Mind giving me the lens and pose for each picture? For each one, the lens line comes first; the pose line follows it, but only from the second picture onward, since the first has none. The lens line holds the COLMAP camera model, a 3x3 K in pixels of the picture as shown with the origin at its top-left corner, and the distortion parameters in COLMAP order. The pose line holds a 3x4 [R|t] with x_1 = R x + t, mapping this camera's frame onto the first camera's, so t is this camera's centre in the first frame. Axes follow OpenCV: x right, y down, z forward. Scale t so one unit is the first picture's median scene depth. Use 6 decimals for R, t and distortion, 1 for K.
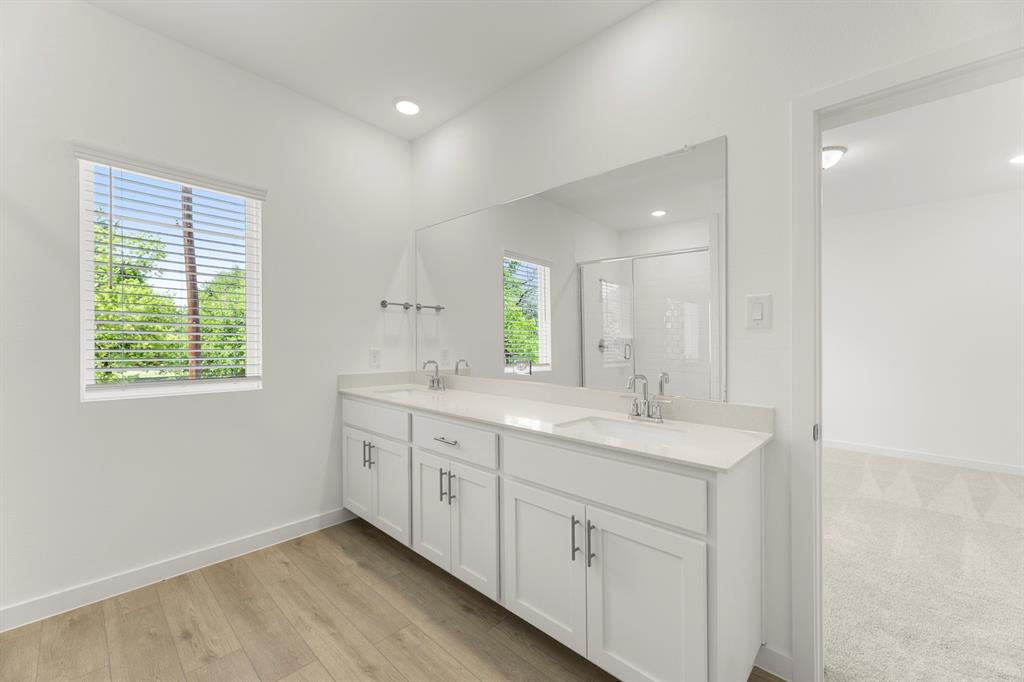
lens RADIAL K [[402.8, 0, 531.4], [0, 402.8, 339.3], [0, 0, 1]] dist [-0.000880, -0.000265]
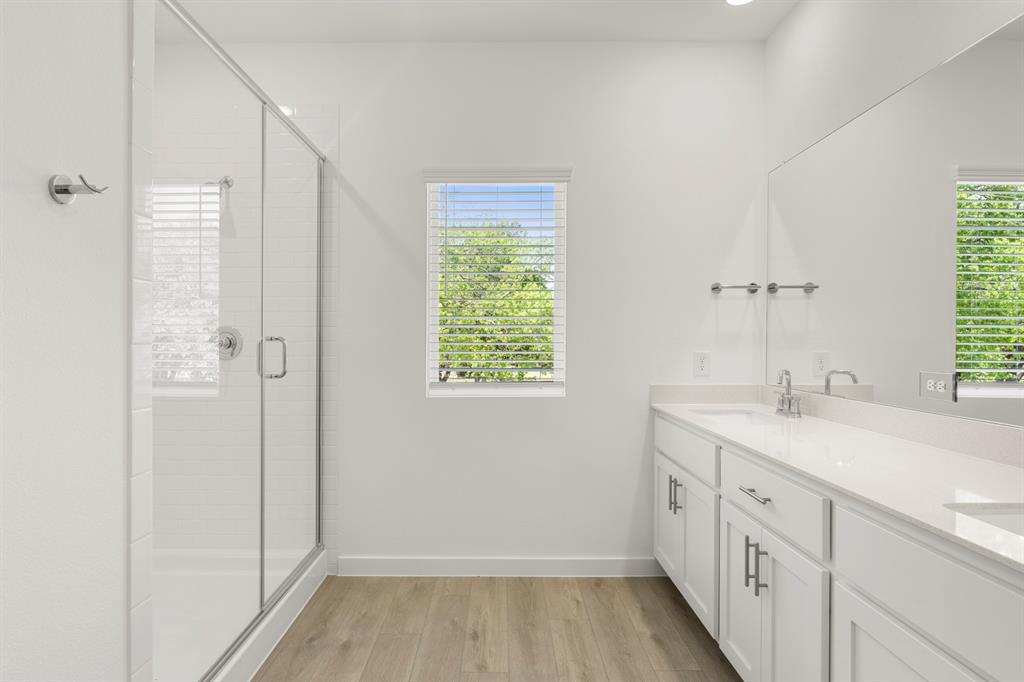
lens RADIAL K [[551.5, 0, 508.4], [0, 551.5, 345.9], [0, 0, 1]] dist [0.002998, -0.000891]
pose [[0.661861, -0.005271, -0.749608, 0.152606], [0.013995, 0.999888, 0.005326, 0.004333], [0.749496, -0.014016, 0.661861, 0.106417]]
